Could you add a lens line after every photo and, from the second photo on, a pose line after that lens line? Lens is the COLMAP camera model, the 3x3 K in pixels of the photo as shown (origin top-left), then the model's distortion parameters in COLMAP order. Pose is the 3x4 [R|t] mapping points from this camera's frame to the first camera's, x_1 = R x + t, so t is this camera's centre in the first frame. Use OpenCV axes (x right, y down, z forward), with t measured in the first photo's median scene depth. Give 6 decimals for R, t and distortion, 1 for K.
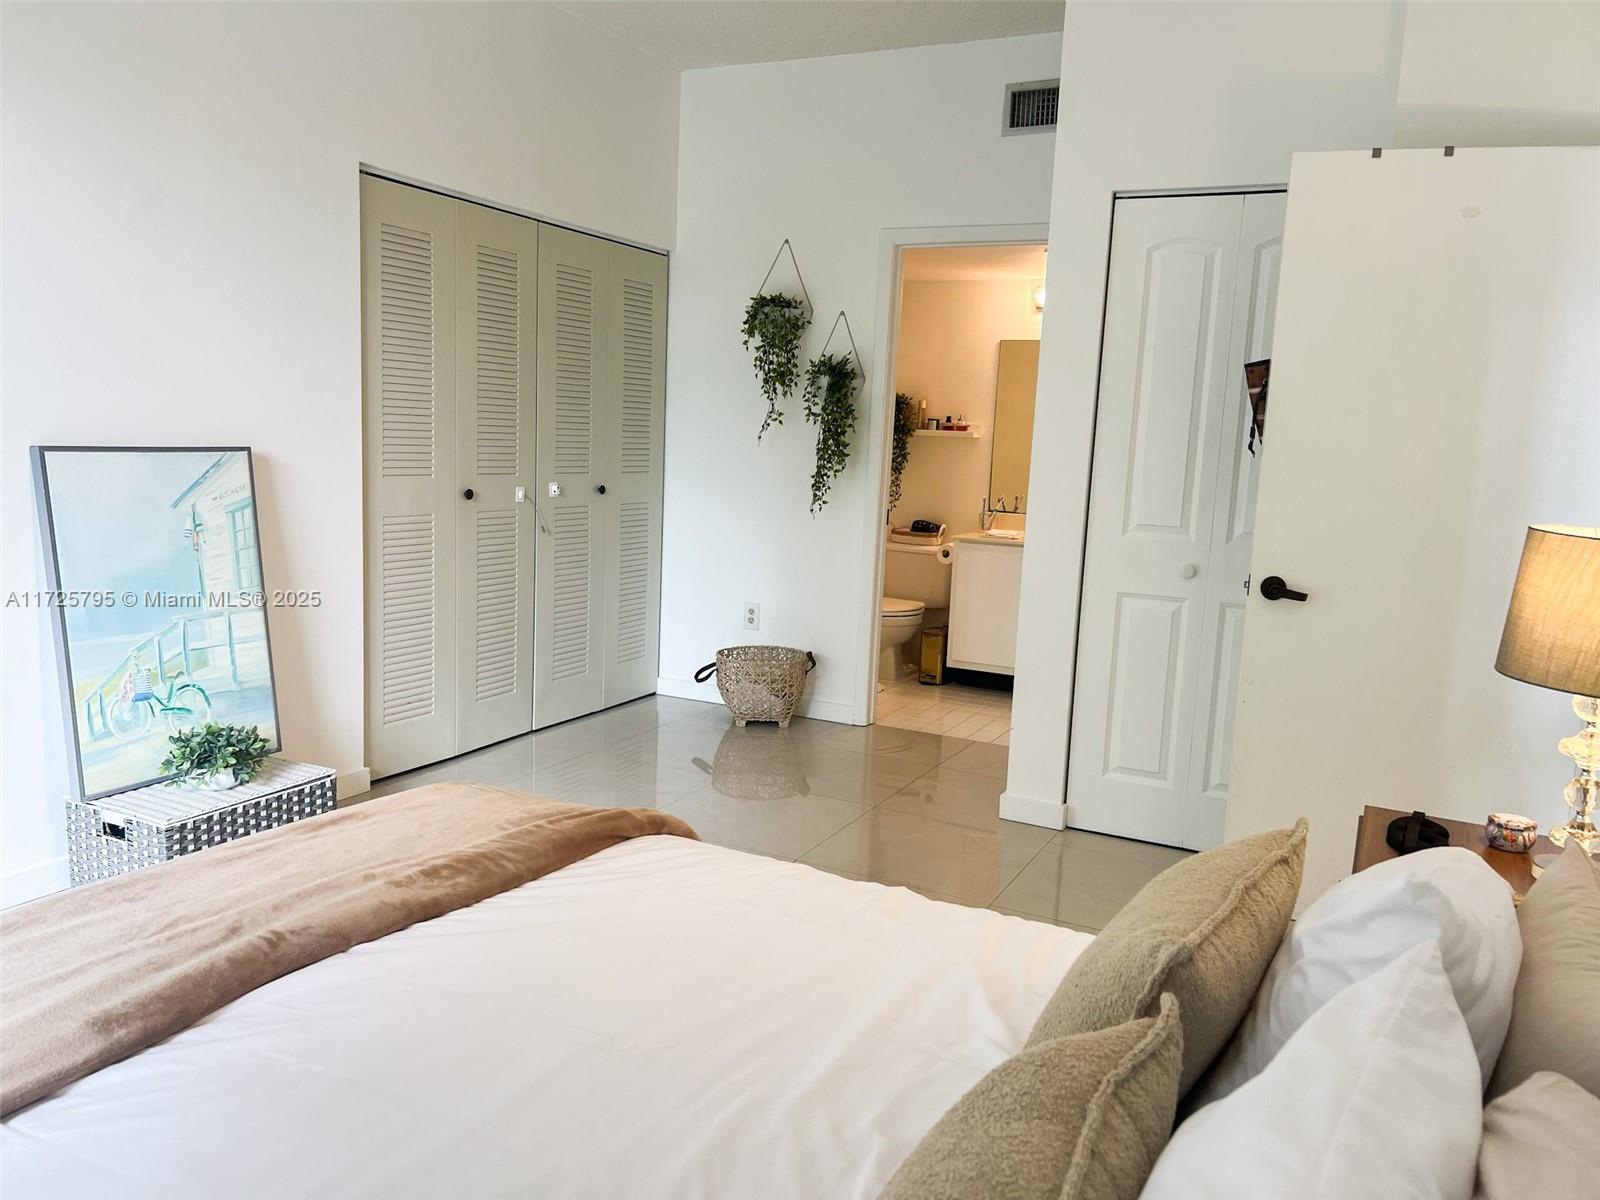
lens RADIAL K [[1209.6, 0, 798.4], [0, 1209.6, 601.9], [0, 0, 1]] dist [0.043386, -0.045681]
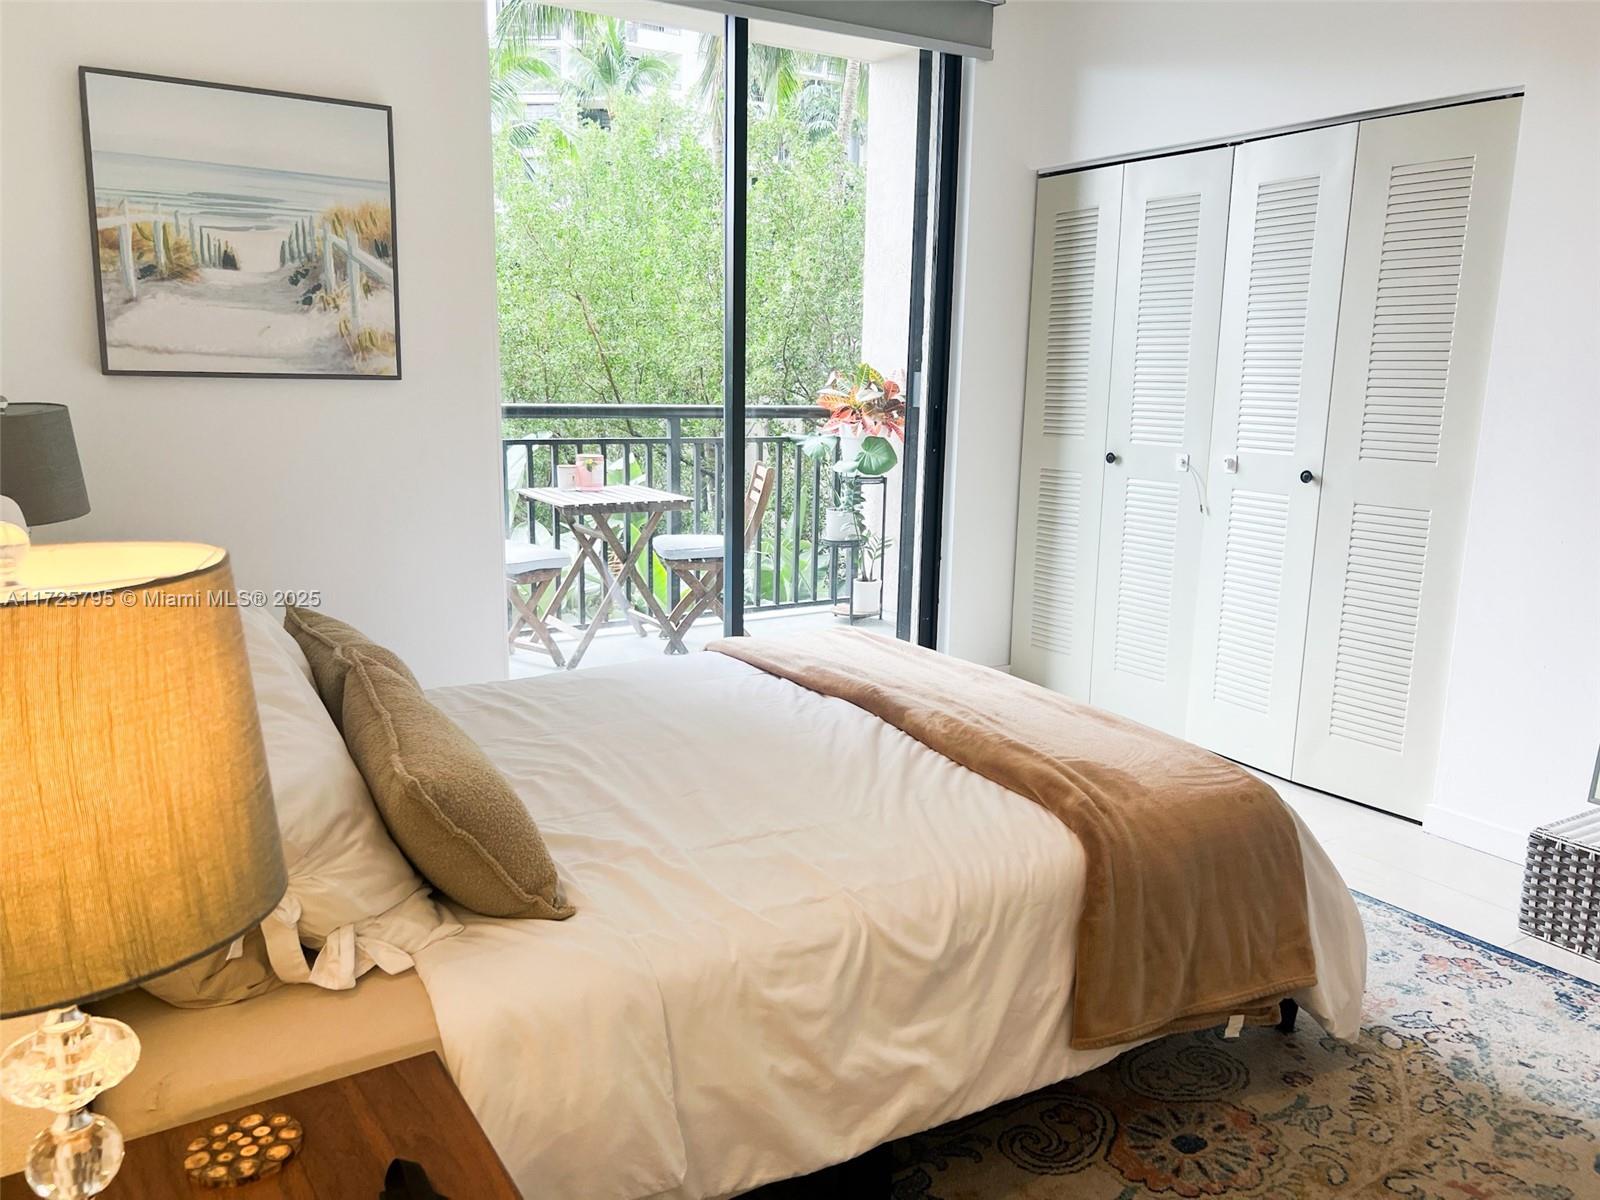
lens RADIAL K [[1209.6, 0, 798.2], [0, 1209.6, 600.4], [0, 0, 1]] dist [0.043386, -0.045681]
pose [[-0.512399, 0.121047, -0.850173, 1.046906], [-0.160143, 0.959179, 0.233086, -0.222684], [0.843683, 0.255583, -0.472098, 1.659395]]
